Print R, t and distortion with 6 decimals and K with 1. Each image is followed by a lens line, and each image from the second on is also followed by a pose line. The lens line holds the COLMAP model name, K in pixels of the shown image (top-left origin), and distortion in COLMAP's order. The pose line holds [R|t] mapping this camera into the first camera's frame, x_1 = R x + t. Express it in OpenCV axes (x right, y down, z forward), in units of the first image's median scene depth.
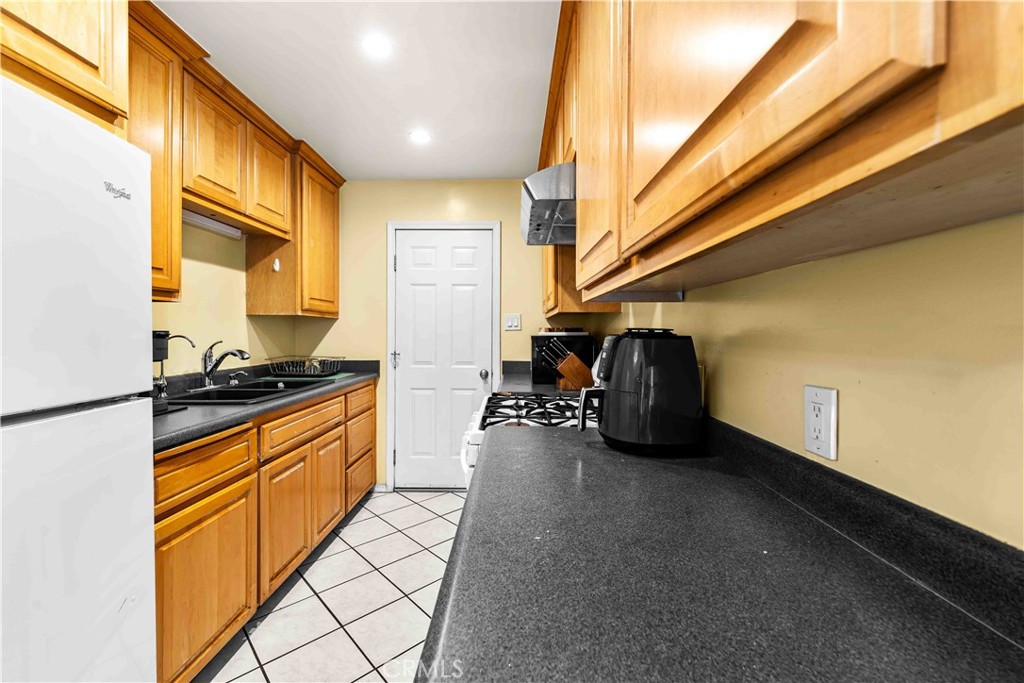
lens RADIAL K [[417.0, 0, 513.2], [0, 417.0, 335.6], [0, 0, 1]] dist [0.002059, -0.001176]
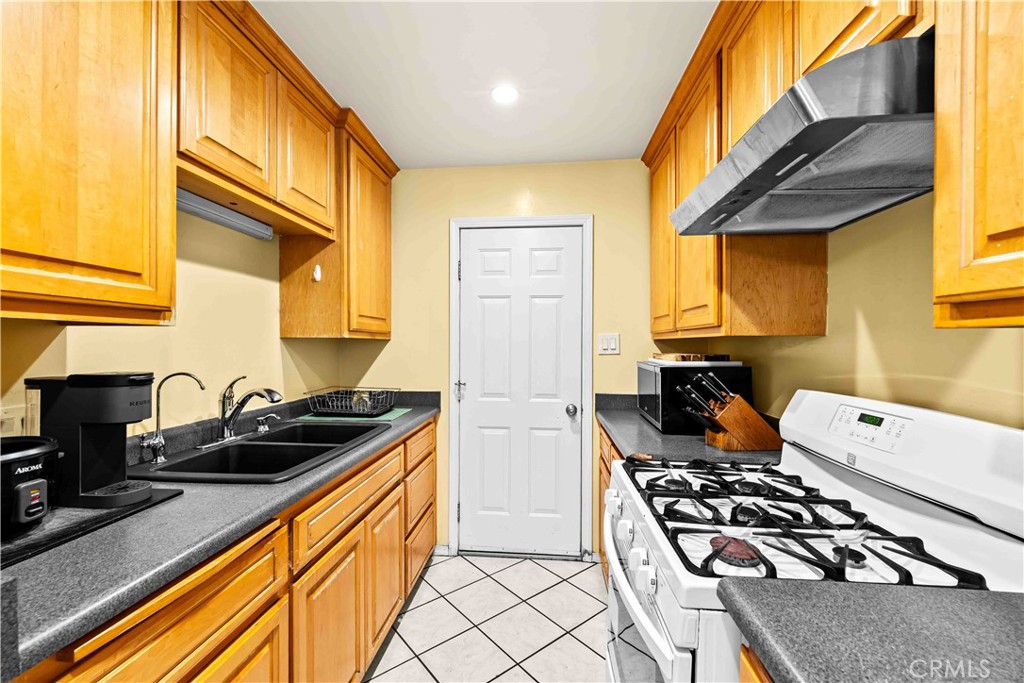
lens RADIAL K [[417.0, 0, 513.7], [0, 417.0, 348.5], [0, 0, 1]] dist [0.002059, -0.001176]
pose [[0.997098, -0.000744, -0.076132, -0.149327], [0.000796, 0.999999, 0.000652, -0.030657], [0.076131, -0.000711, 0.997098, 0.263807]]
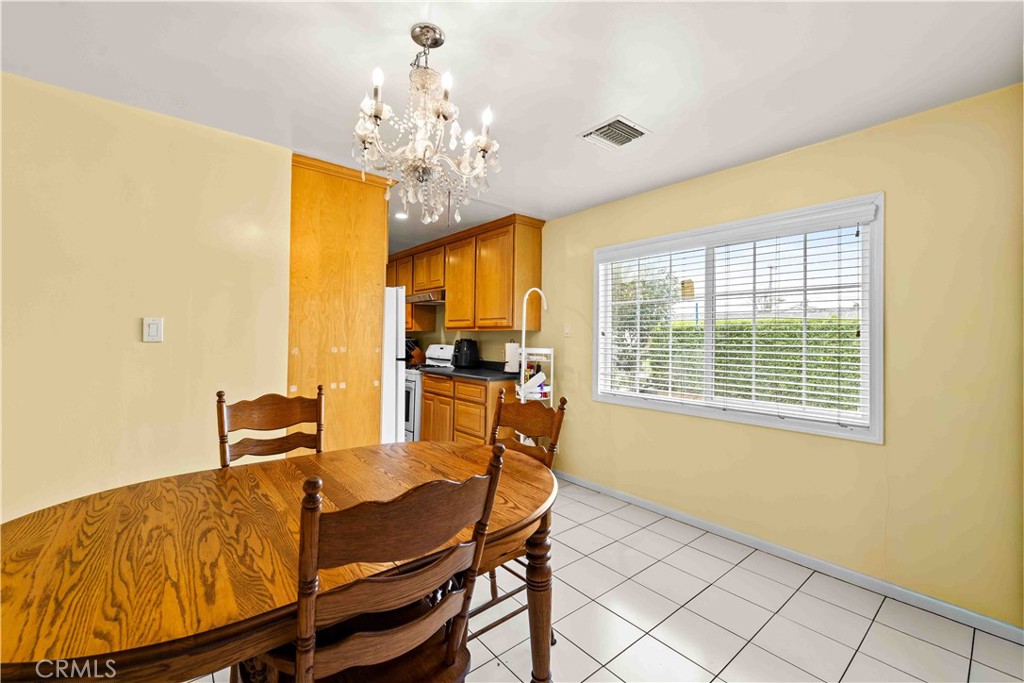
lens RADIAL K [[417.0, 0, 512.5], [0, 417.0, 334.6], [0, 0, 1]] dist [0.002059, -0.001176]
pose [[0.760681, 0.010332, 0.649044, -0.895639], [-0.002061, 0.999907, -0.013502, -0.002069], [-0.649123, 0.008933, 0.760631, -1.082032]]
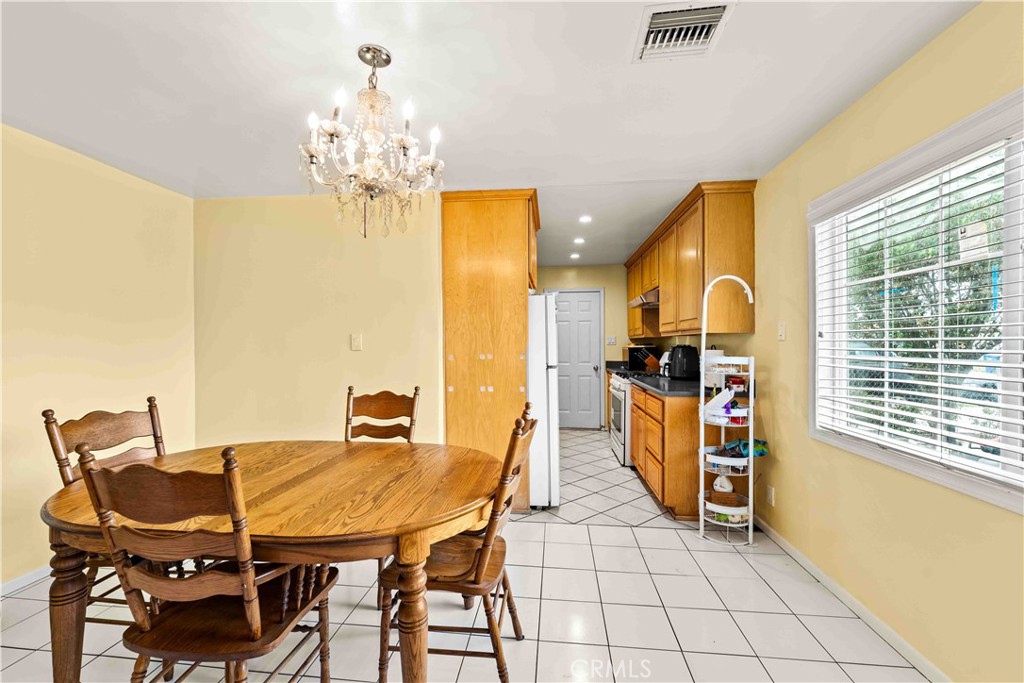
lens RADIAL K [[417.0, 0, 513.0], [0, 417.0, 348.6], [0, 0, 1]] dist [0.002059, -0.001176]
pose [[0.996218, -0.007527, -0.086564, -0.353030], [0.007636, 0.999970, 0.000923, -0.000037], [0.086555, -0.001581, 0.996246, -1.154944]]
